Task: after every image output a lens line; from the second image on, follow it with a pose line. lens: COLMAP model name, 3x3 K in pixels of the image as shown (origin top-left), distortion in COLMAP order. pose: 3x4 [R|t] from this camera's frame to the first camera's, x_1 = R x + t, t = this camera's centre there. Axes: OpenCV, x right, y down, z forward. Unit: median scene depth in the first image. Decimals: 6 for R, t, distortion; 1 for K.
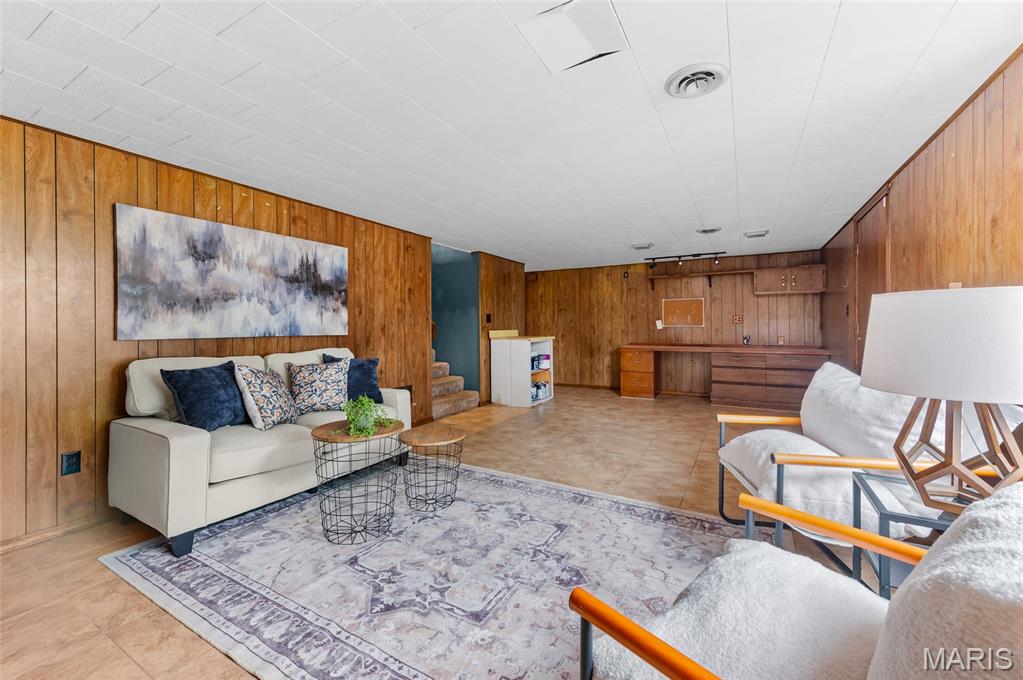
lens RADIAL K [[402.2, 0, 514.6], [0, 402.2, 326.5], [0, 0, 1]] dist [0.000411, -0.000022]
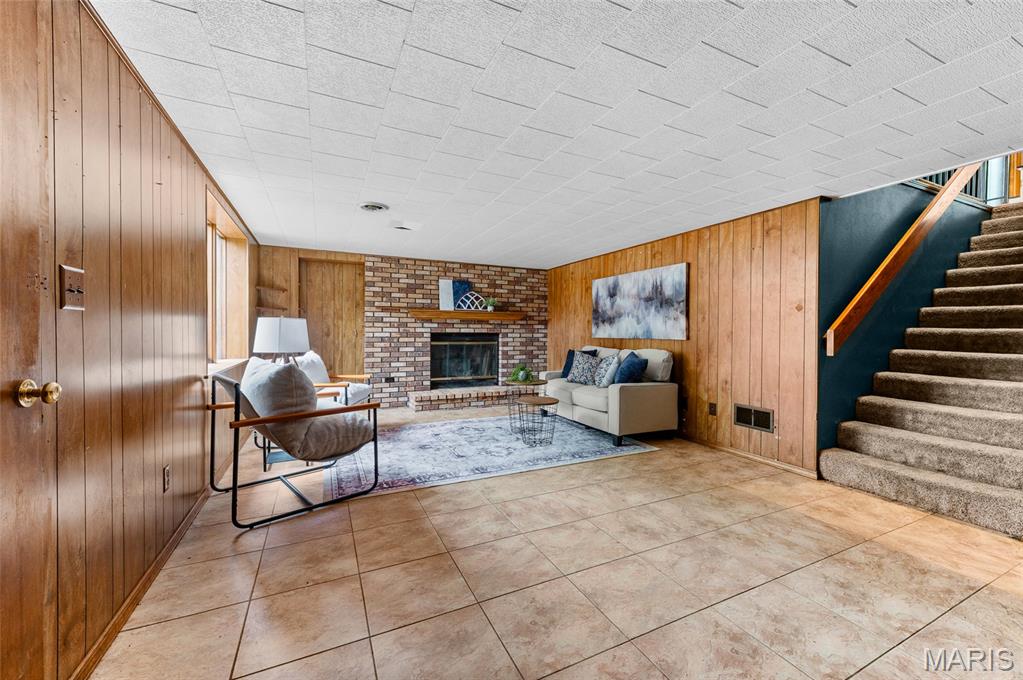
lens RADIAL K [[408.1, 0, 515.0], [0, 408.1, 334.7], [0, 0, 1]] dist [0.002105, -0.000082]
pose [[-0.571271, 0.004259, -0.820750, 0.984549], [-0.004789, 0.999952, 0.008522, -0.000960], [0.820747, 0.008799, -0.571224, 1.565034]]
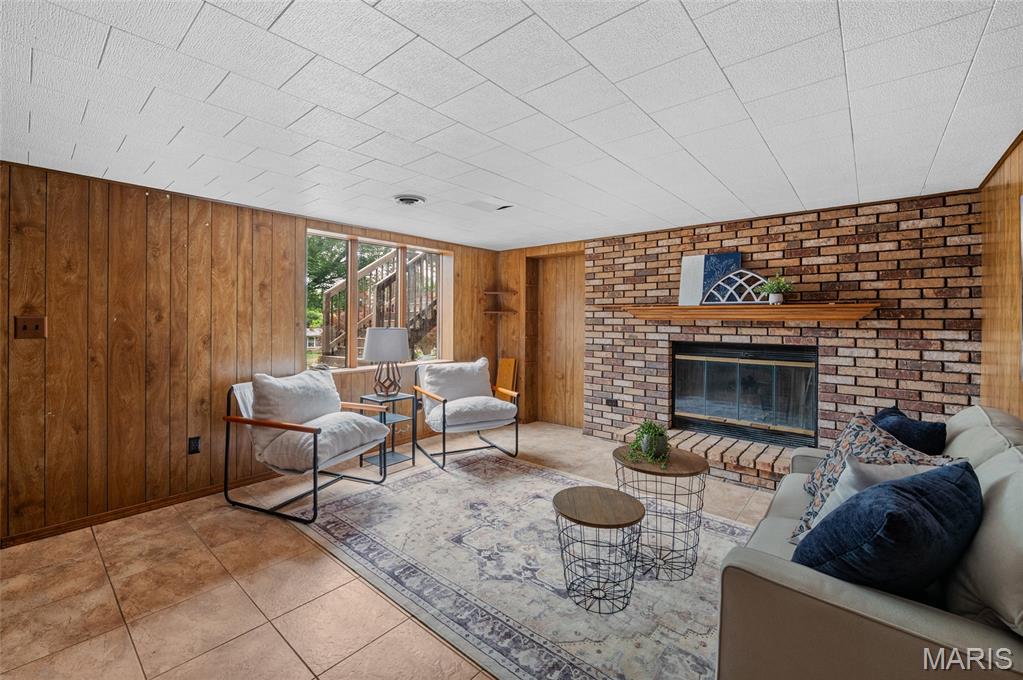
lens RADIAL K [[429.1, 0, 480.5], [0, 429.1, 317.5], [0, 0, 1]] dist [-0.010618, -0.000267]
pose [[-0.972279, -0.000952, 0.233824, -0.153353], [-0.001530, 0.999996, -0.002294, -0.061978], [-0.233821, -0.002588, -0.972276, 1.548415]]
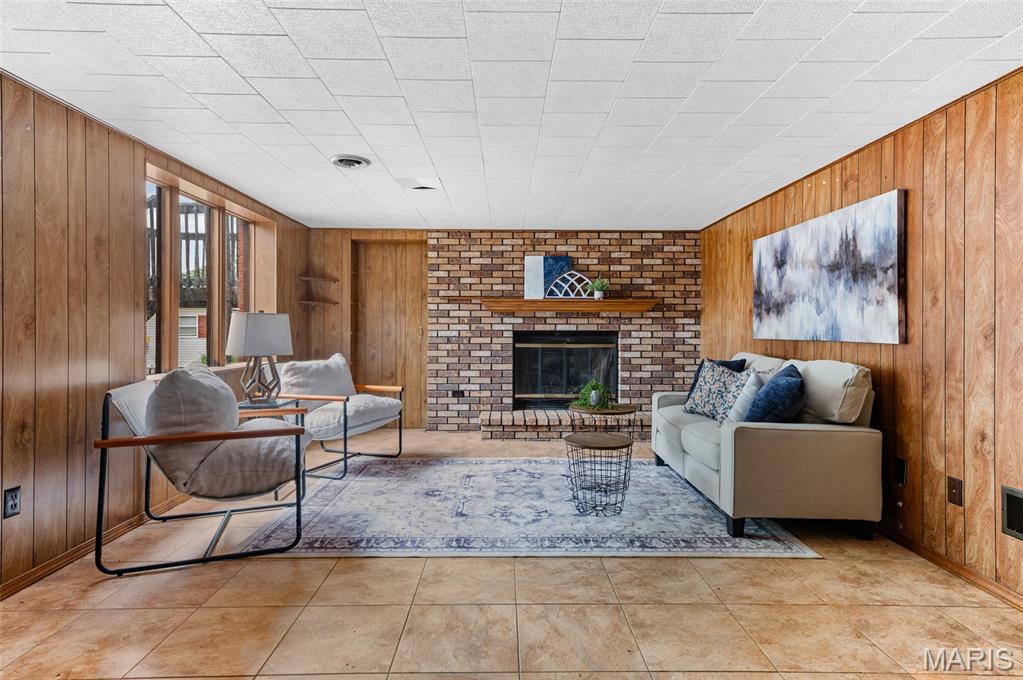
lens RADIAL K [[538.1, 0, 508.2], [0, 538.1, 327.8], [0, 0, 1]] dist [0.015445, -0.000337]
pose [[-0.868831, -0.001293, -0.495108, 0.535207], [-0.000696, 0.999999, -0.001391, 0.000118], [0.495109, -0.000864, -0.868830, 1.723712]]
